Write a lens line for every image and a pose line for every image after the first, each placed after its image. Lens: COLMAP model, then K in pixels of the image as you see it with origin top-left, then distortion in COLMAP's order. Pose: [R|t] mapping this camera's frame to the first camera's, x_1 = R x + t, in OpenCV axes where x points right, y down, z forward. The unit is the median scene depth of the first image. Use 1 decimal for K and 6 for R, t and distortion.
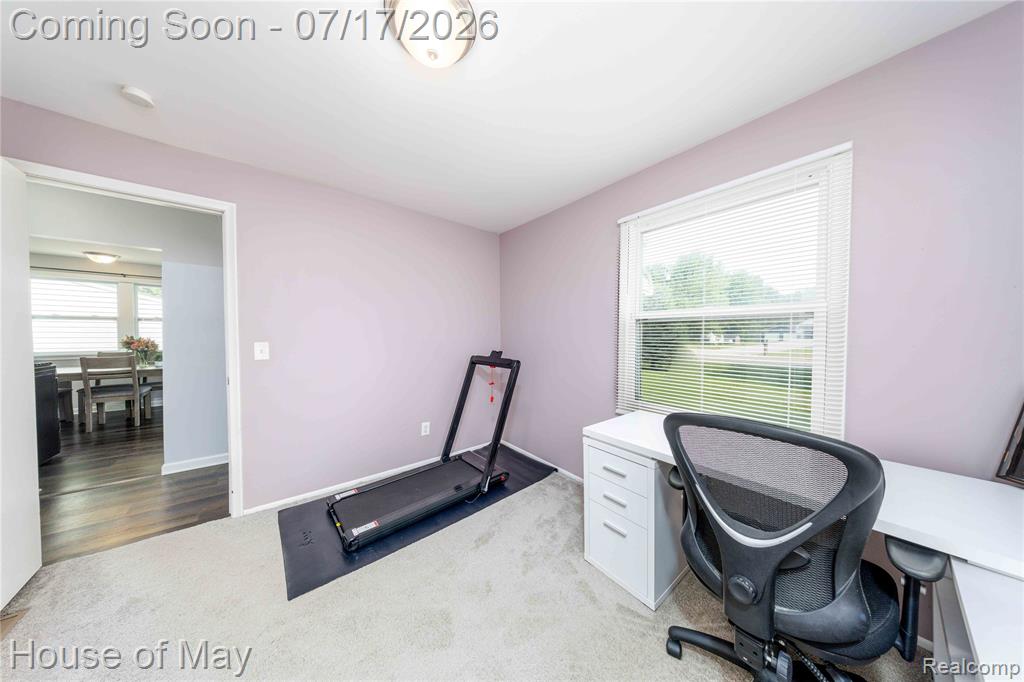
lens RADIAL K [[296.8, 0, 509.8], [0, 296.8, 338.6], [0, 0, 1]] dist [0.000169, 0.000005]
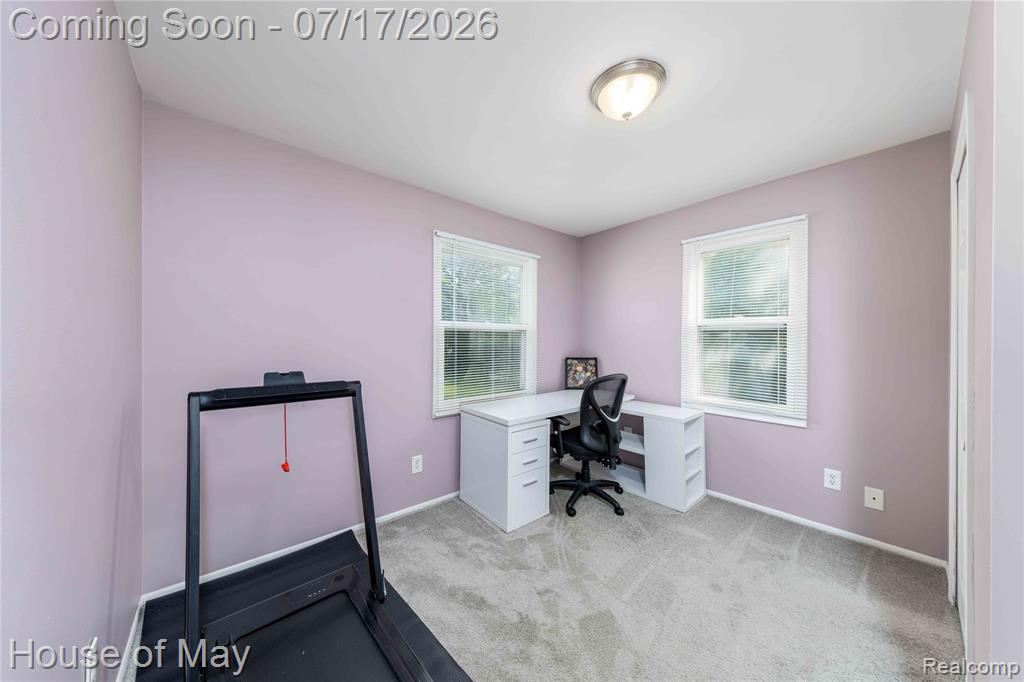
lens RADIAL K [[346.0, 0, 510.0], [0, 346.0, 343.7], [0, 0, 1]] dist [0.000156, 0.000007]
pose [[-0.055596, 0.000875, 0.998453, -1.293235], [0.018704, 0.999825, 0.000165, -0.001086], [-0.998278, 0.018684, -0.055603, 1.231557]]
